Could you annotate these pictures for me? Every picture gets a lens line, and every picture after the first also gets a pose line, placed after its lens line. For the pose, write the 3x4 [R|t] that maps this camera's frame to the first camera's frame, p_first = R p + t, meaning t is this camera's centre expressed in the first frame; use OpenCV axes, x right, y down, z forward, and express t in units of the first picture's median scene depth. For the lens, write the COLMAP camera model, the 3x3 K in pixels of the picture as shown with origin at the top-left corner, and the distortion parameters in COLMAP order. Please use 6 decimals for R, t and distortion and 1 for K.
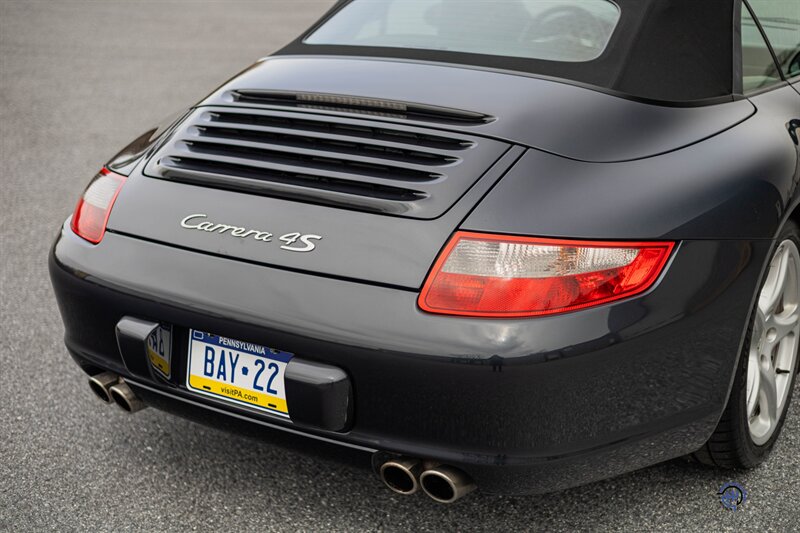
lens RADIAL K [[1113.1, 0, 393.2], [0, 1113.1, 263.1], [0, 0, 1]] dist [0.019825, 0.000000]
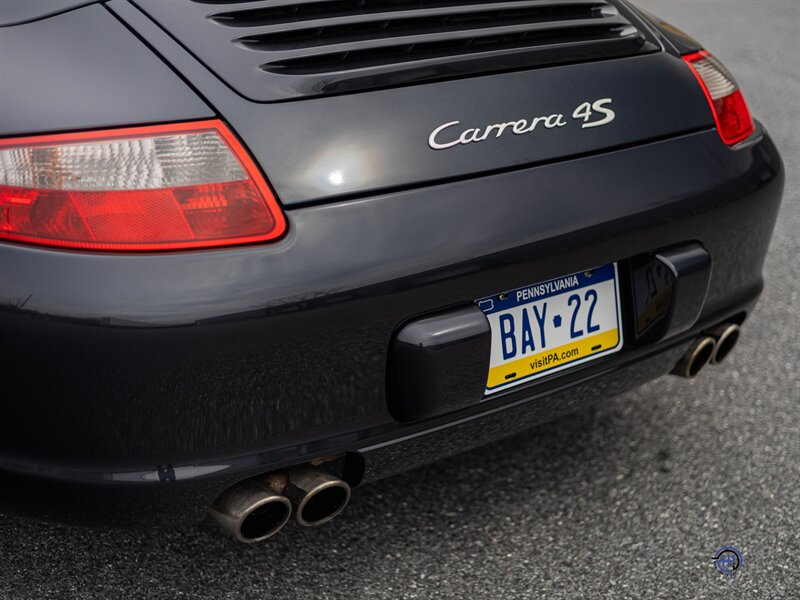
lens RADIAL K [[1296.8, 0, 440.2], [0, 1296.8, 268.7], [0, 0, 1]] dist [-0.104438, 0.000000]
pose [[0.301937, -0.282917, 0.910380, -0.880872], [0.273238, 0.940568, 0.201676, -0.117324], [-0.913332, 0.187857, 0.361295, 0.763814]]
